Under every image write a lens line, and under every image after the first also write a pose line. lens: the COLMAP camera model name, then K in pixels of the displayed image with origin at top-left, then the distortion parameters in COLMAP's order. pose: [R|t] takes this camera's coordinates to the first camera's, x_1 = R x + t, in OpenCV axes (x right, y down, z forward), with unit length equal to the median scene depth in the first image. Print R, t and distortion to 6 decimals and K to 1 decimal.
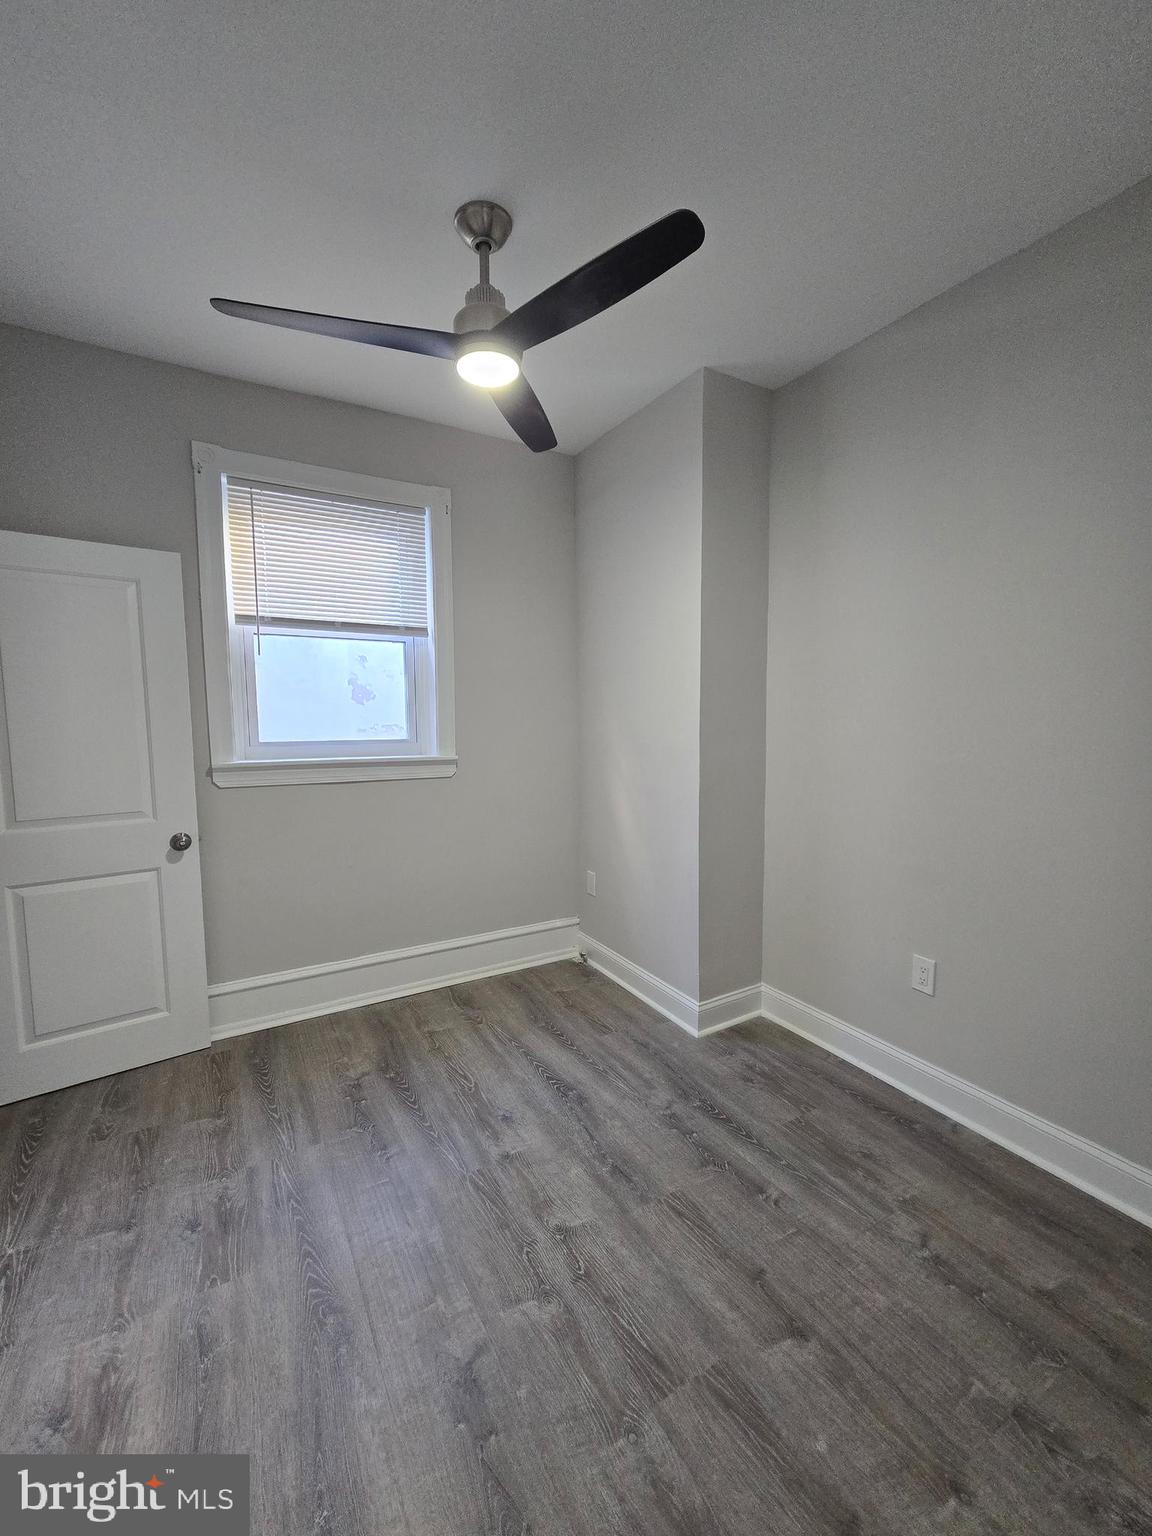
lens RADIAL K [[631.7, 0, 590.0], [0, 631.7, 772.2], [0, 0, 1]] dist [0.000533, 0.000914]
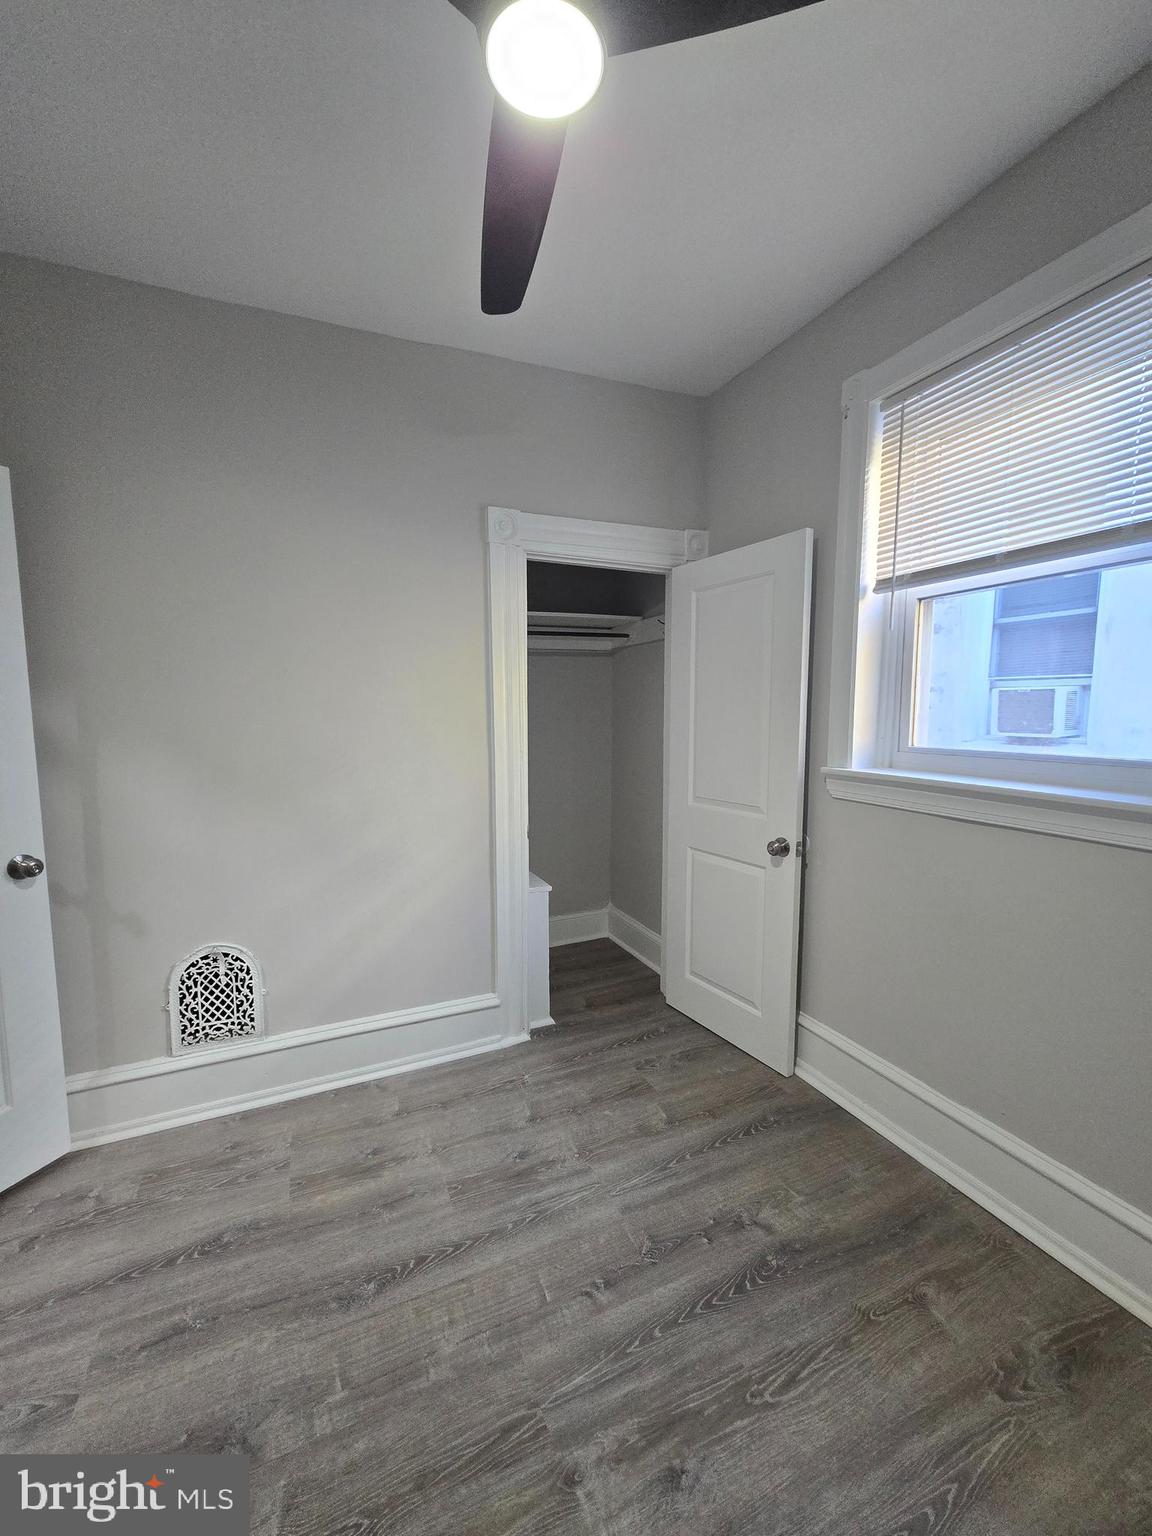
lens RADIAL K [[631.7, 0, 584.6], [0, 631.7, 771.7], [0, 0, 1]] dist [0.000533, 0.000914]
pose [[-0.112655, 0.101050, -0.988483, 0.336167], [-0.083459, 0.990338, 0.110751, -0.089446], [0.990123, 0.094975, -0.103133, 0.910793]]
